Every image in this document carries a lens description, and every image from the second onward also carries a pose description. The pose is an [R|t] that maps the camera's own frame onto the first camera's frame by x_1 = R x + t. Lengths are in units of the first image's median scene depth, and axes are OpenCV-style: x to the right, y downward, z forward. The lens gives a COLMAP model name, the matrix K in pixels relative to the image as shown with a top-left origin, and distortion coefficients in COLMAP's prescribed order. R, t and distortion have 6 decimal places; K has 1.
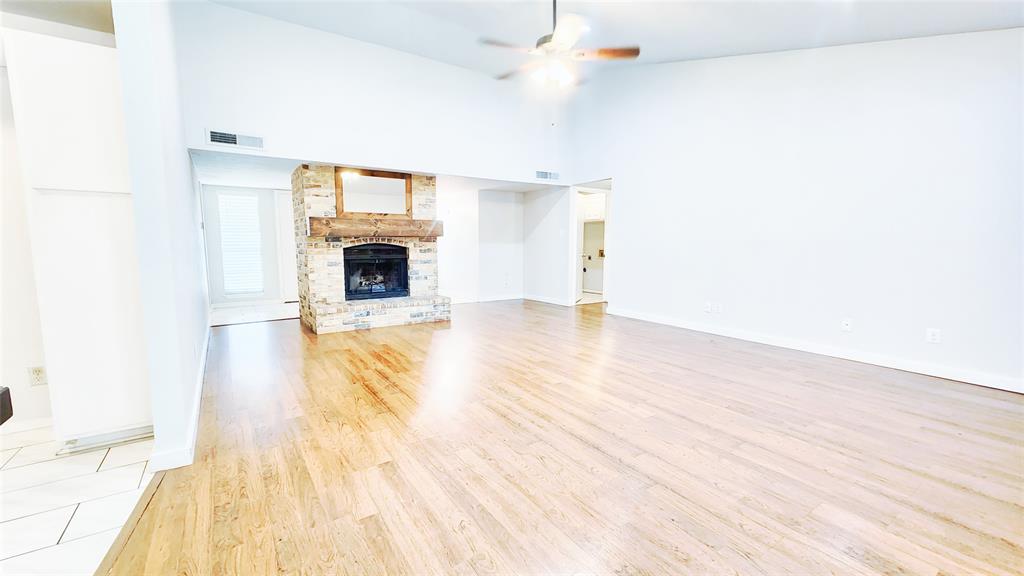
lens RADIAL K [[420.2, 0, 505.2], [0, 420.2, 287.5], [0, 0, 1]] dist [0.004846, -0.001390]
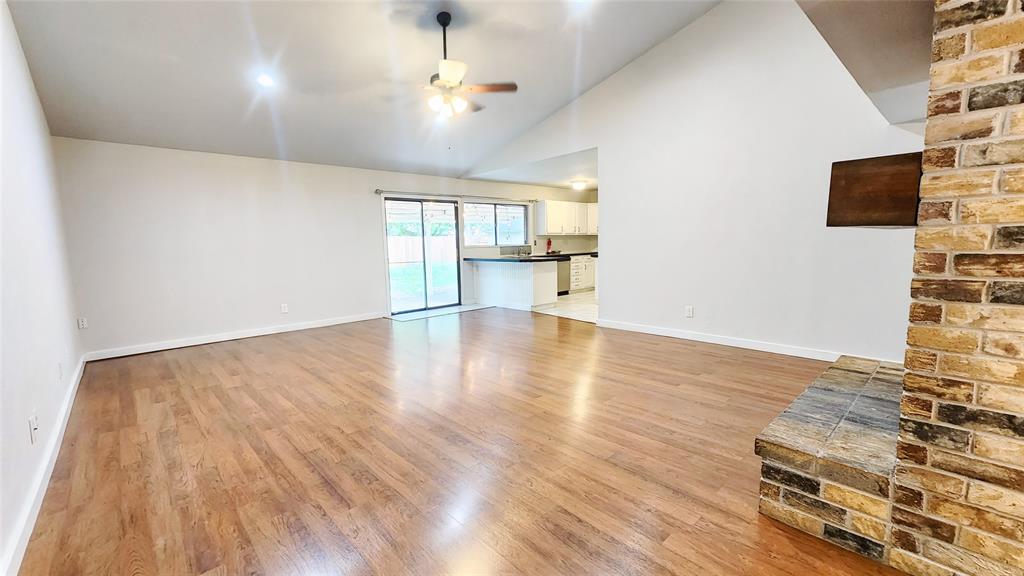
lens RADIAL K [[420.2, 0, 506.2], [0, 420.2, 290.9], [0, 0, 1]] dist [0.004846, -0.001390]
pose [[-0.987640, 0.040219, -0.151489, 0.088629], [0.006447, 0.976123, 0.217122, -0.149137], [0.156604, 0.213462, -0.964318, 1.306633]]
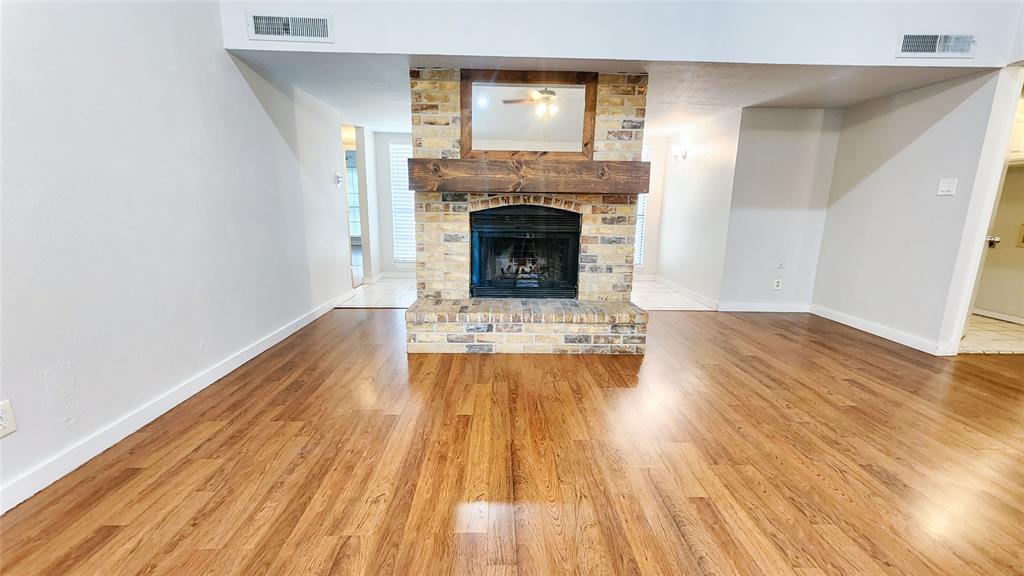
lens RADIAL K [[420.2, 0, 507.5], [0, 420.2, 290.9], [0, 0, 1]] dist [0.004846, -0.001390]
pose [[0.843615, 0.122725, -0.522736, -0.009414], [-0.072663, 0.990668, 0.115317, -0.053946], [0.532010, -0.059299, 0.844659, 0.500457]]
